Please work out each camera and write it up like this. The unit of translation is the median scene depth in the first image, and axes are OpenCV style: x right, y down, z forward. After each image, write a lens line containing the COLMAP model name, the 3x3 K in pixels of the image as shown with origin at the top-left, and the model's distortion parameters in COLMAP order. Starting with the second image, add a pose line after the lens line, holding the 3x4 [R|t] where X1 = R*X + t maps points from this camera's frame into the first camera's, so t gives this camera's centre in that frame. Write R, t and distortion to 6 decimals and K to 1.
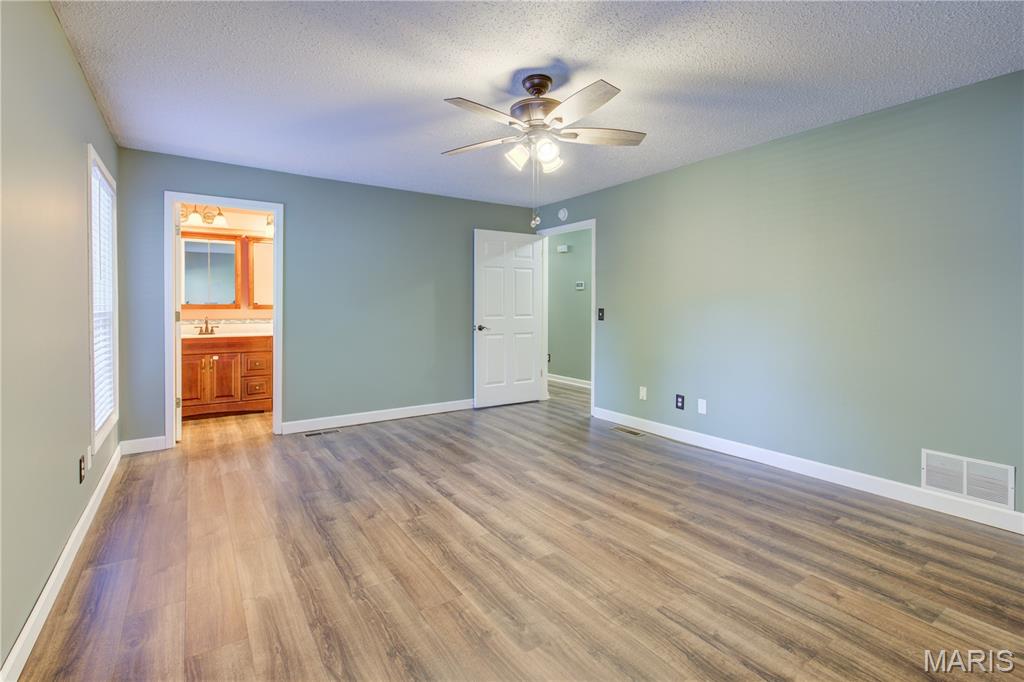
lens RADIAL K [[493.2, 0, 512.8], [0, 493.2, 307.7], [0, 0, 1]] dist [-0.079954, 0.000000]
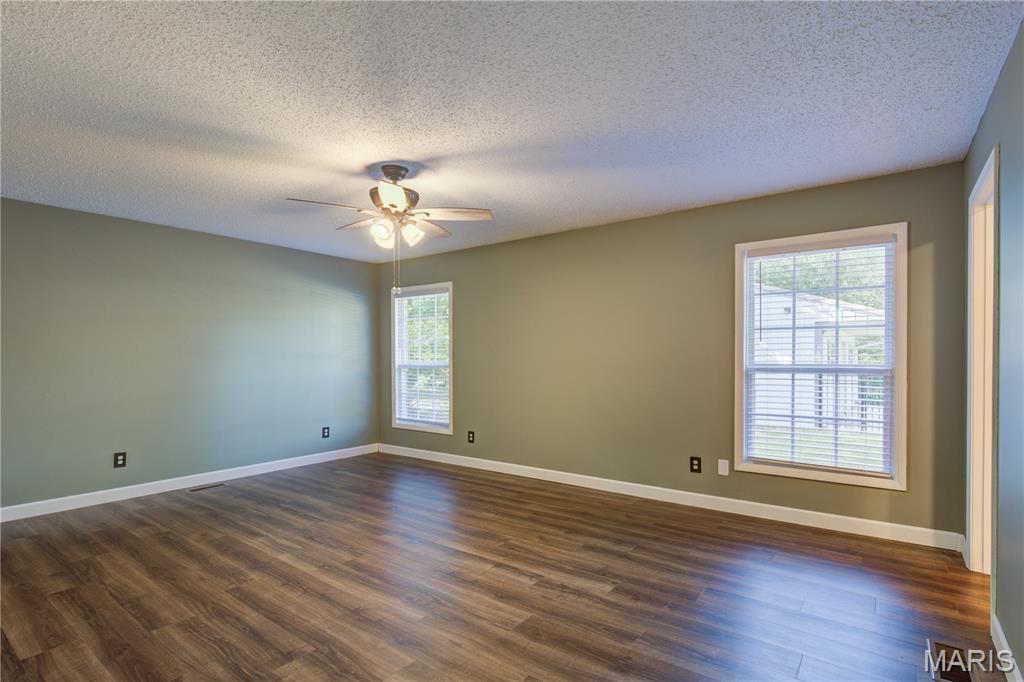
lens RADIAL K [[491.9, 0, 511.4], [0, 491.9, 354.8], [0, 0, 1]] dist [0.000158, -0.000214]
pose [[-0.942318, 0.003622, -0.334699, 0.155743], [0.004669, 0.999986, -0.002323, -0.007551], [0.334686, -0.003752, -0.942322, 1.903671]]
